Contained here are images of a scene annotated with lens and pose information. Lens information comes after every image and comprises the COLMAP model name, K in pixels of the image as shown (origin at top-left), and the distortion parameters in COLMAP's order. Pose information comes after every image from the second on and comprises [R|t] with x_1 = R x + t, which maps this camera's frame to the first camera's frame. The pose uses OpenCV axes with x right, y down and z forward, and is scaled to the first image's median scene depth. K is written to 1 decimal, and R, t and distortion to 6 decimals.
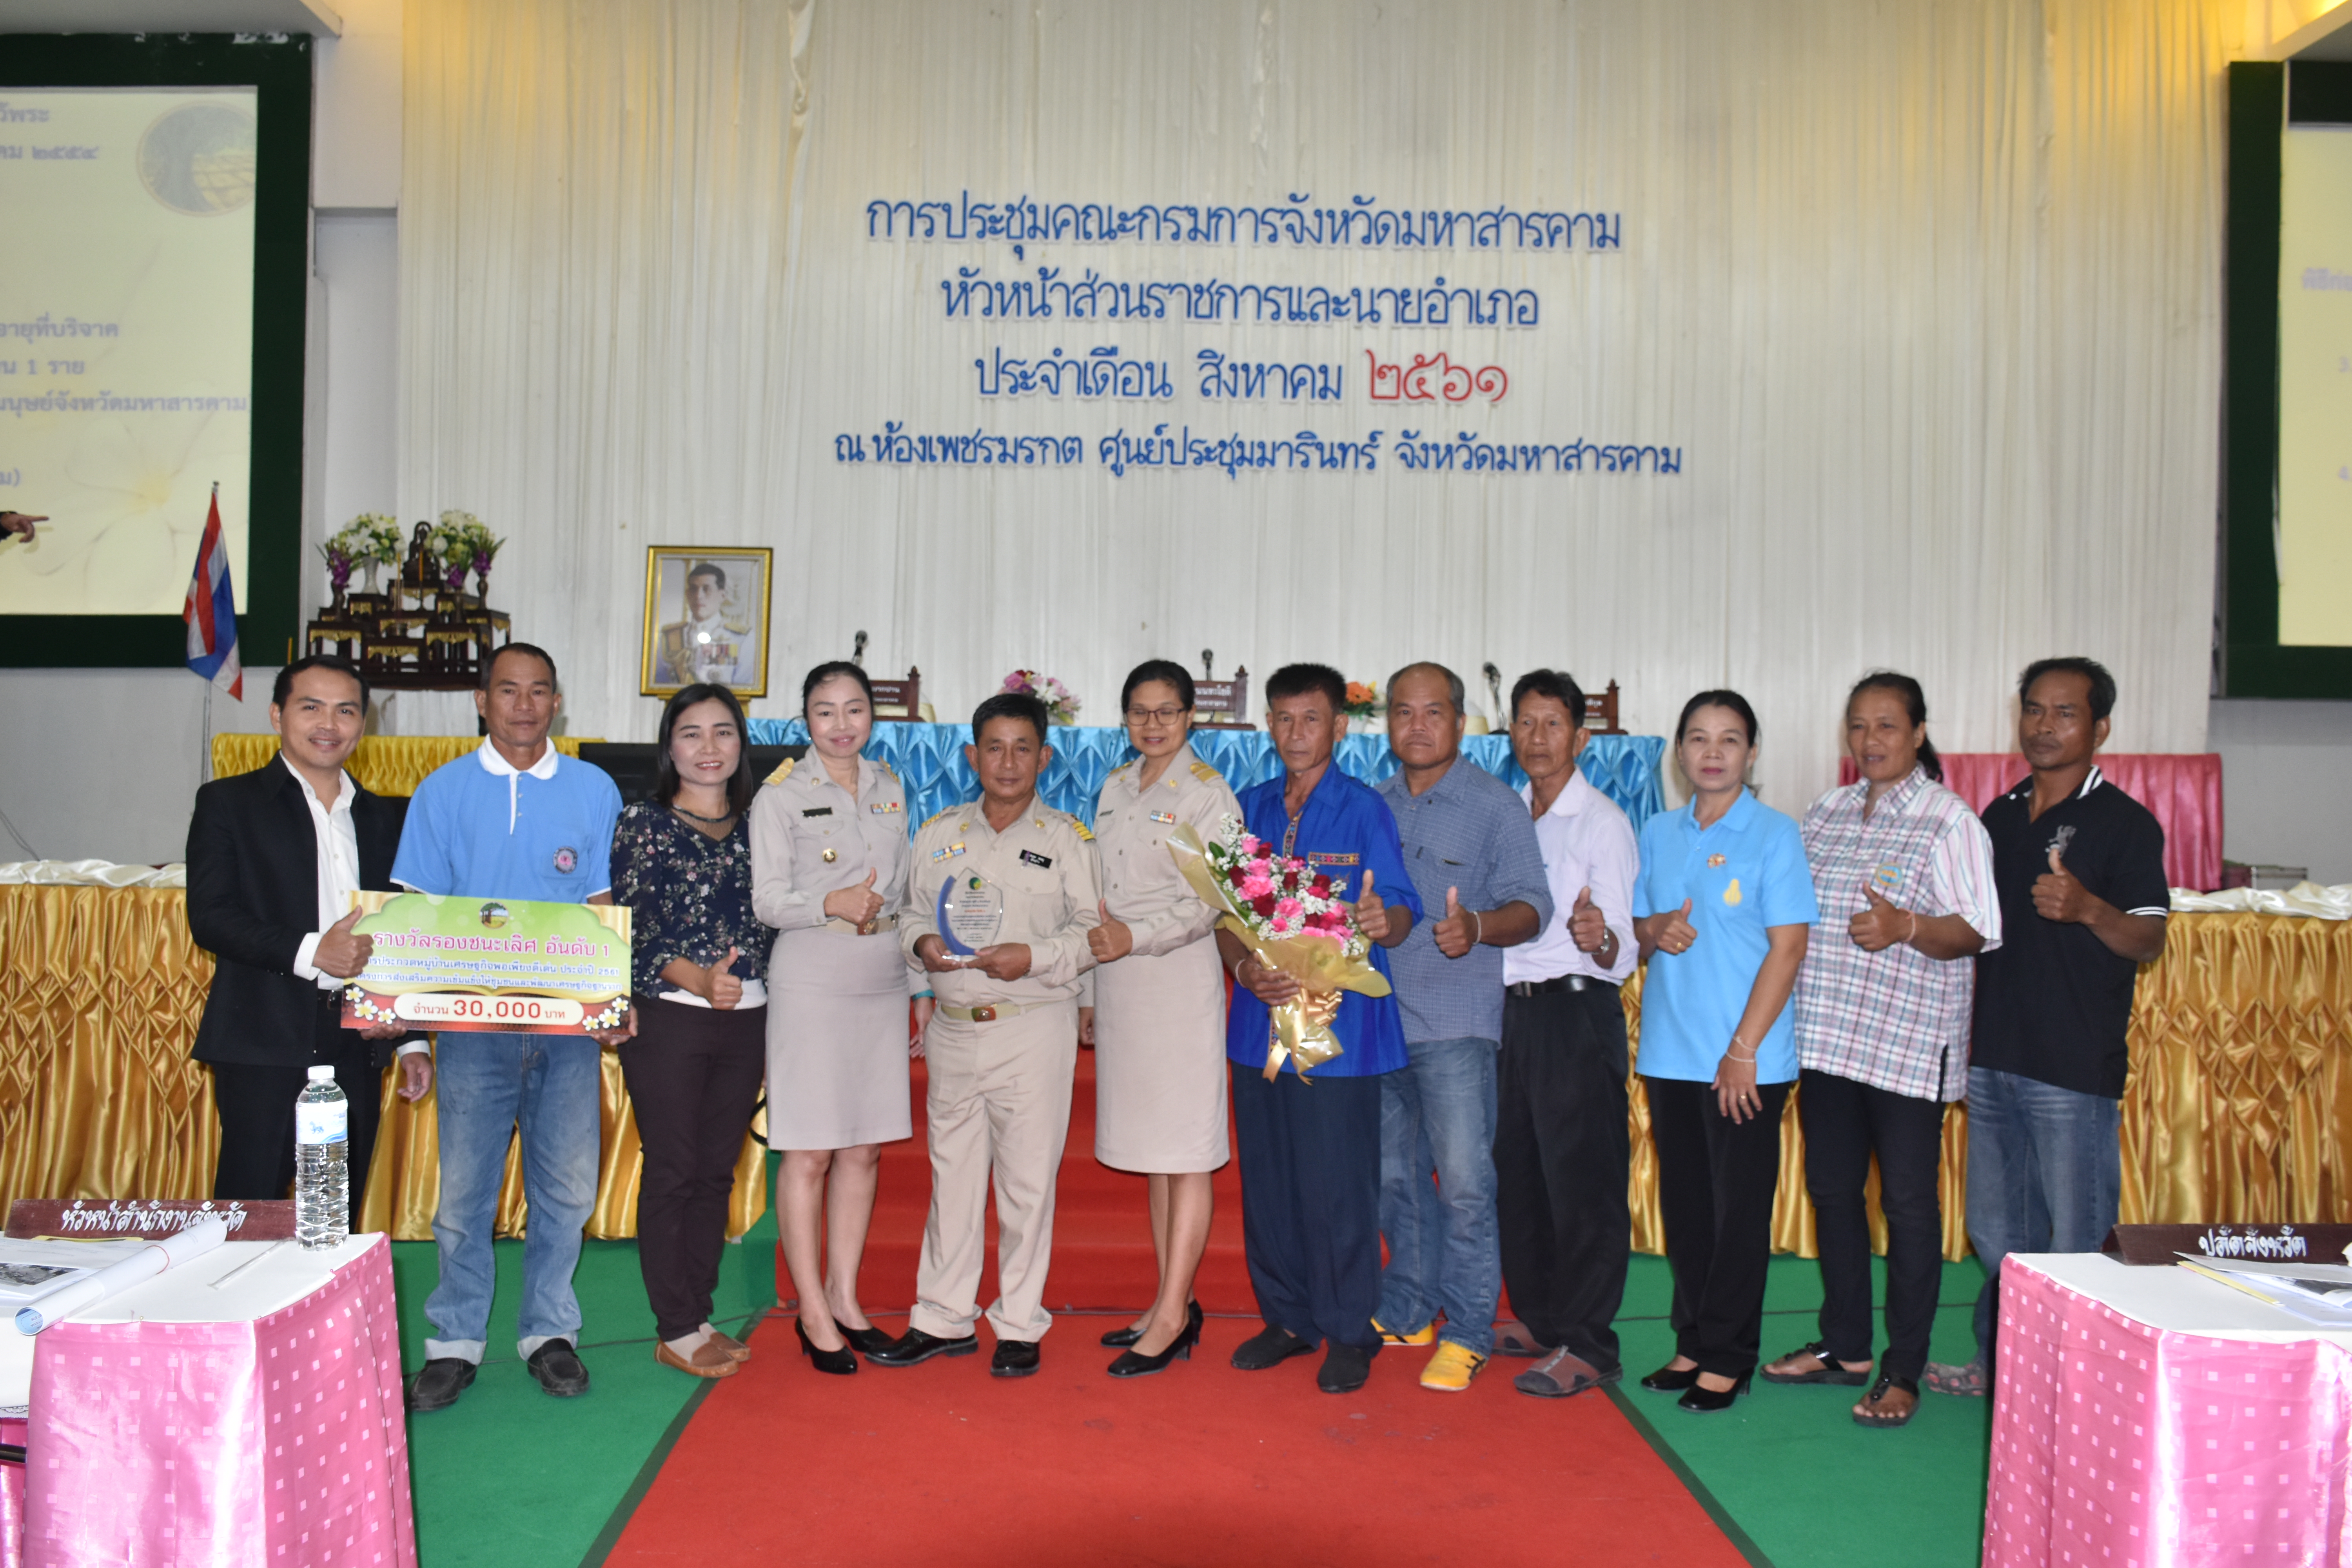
lens RADIAL K [[1935.8, 0, 1177.8], [0, 1935.8, 783.8], [0, 0, 1]] dist [-0.024708, 0.001380]
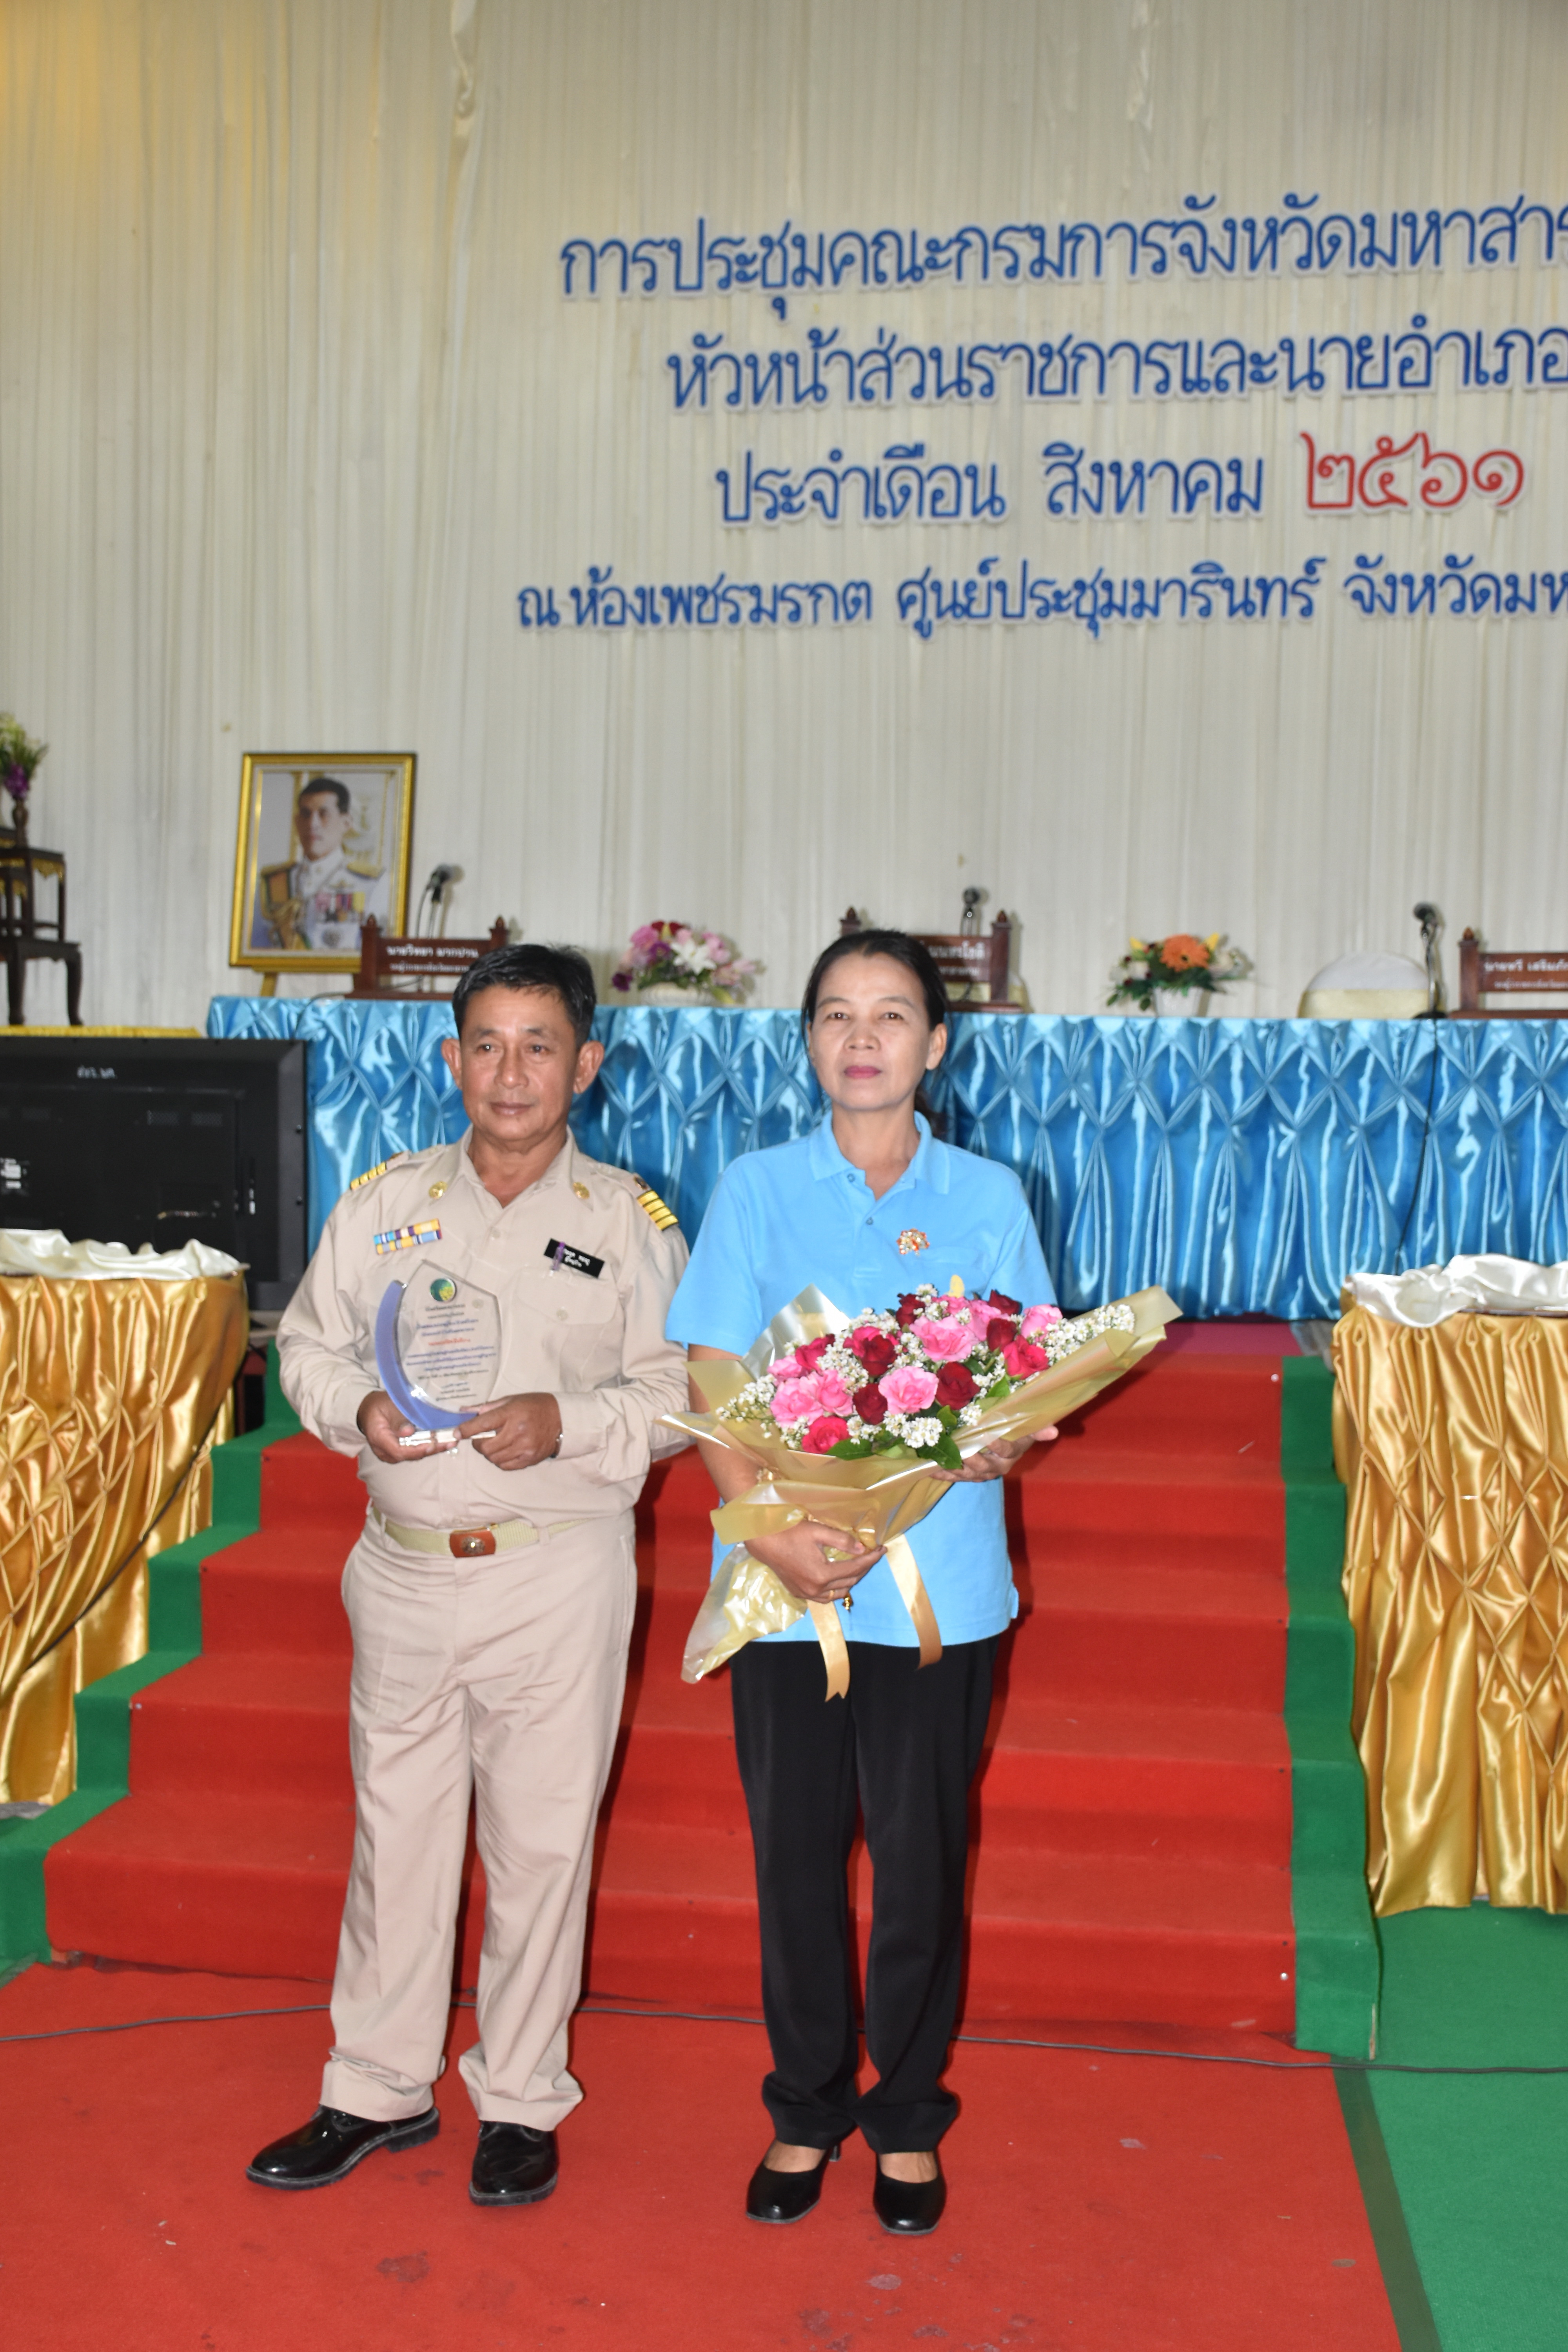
lens RADIAL K [[2514.6, 0, 781.1], [0, 2514.6, 1207.5], [0, 0, 1]] dist [-0.011538, 0.050041]
pose [[0.986460, 0.009341, -0.163734, 0.065427], [-0.001495, 0.998847, 0.047977, -0.002370], [0.163994, -0.047083, 0.985337, 0.117100]]
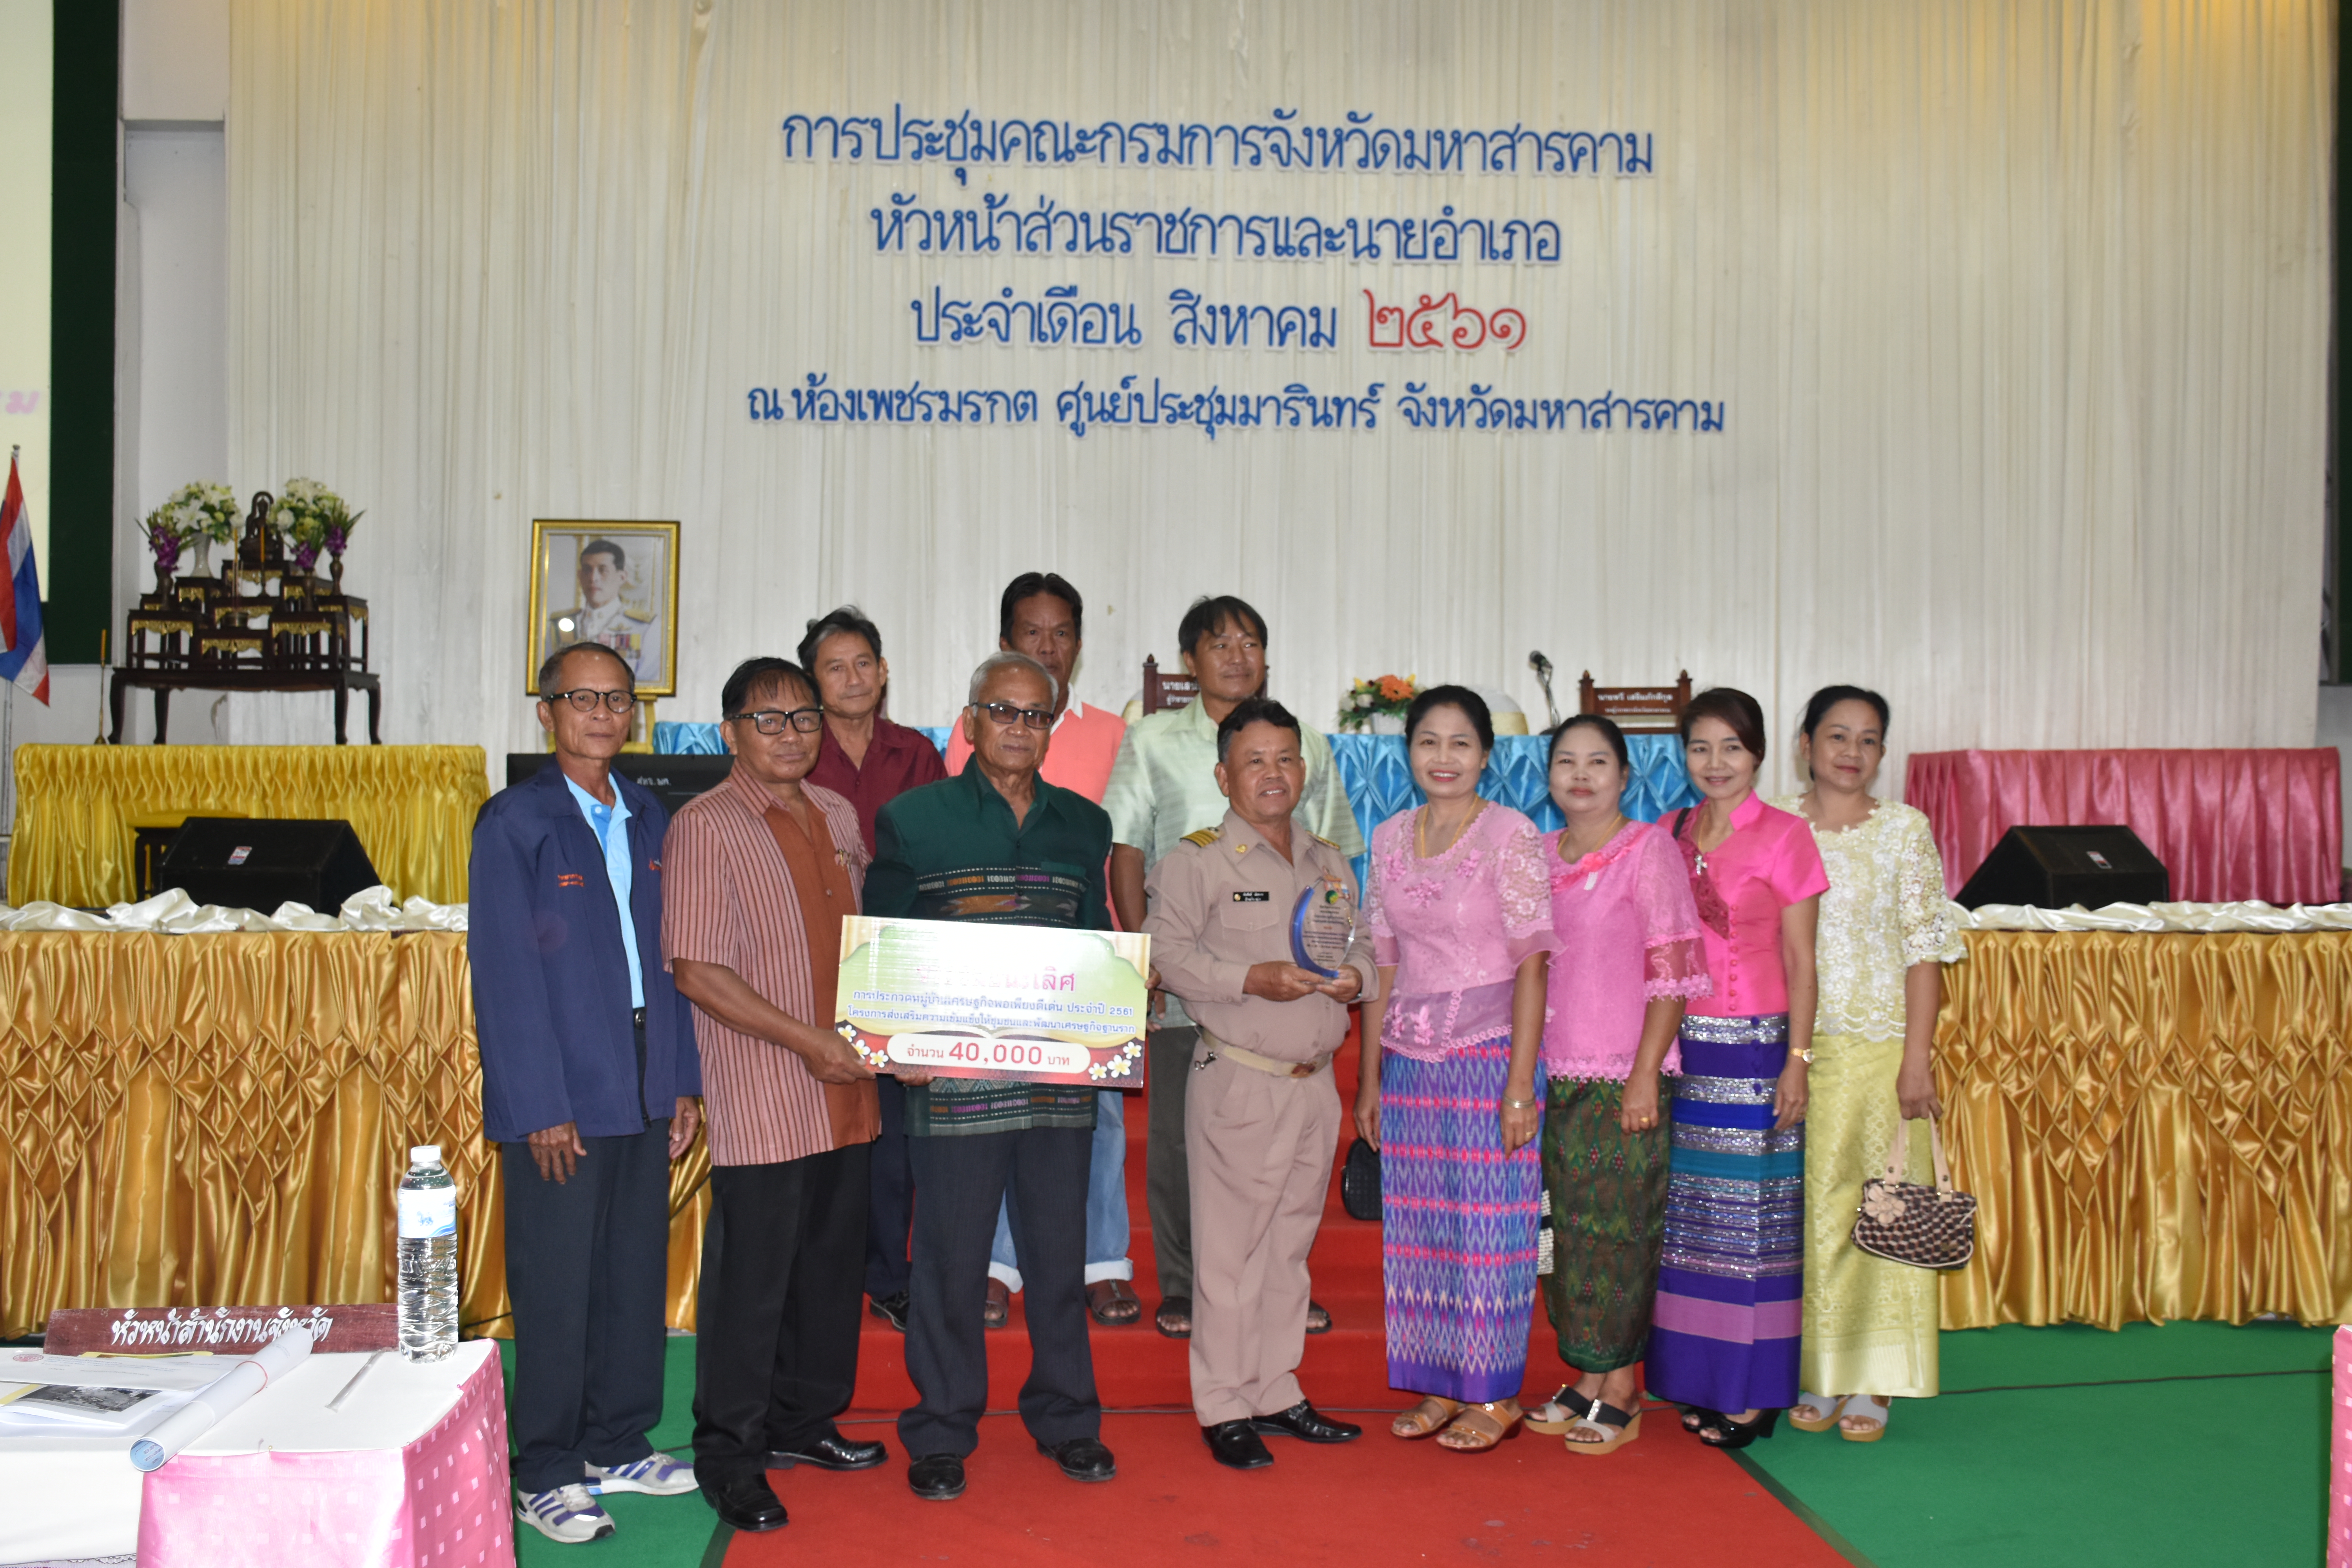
lens RADIAL K [[2248.9, 0, 1173.4], [0, 2248.9, 785.3], [0, 0, 1]] dist [-0.017383, -0.002330]
pose [[0.998980, -0.009203, 0.044198, -0.034535], [0.009261, 0.999956, -0.001126, -0.002047], [-0.044185, 0.001535, 0.999022, -0.002015]]
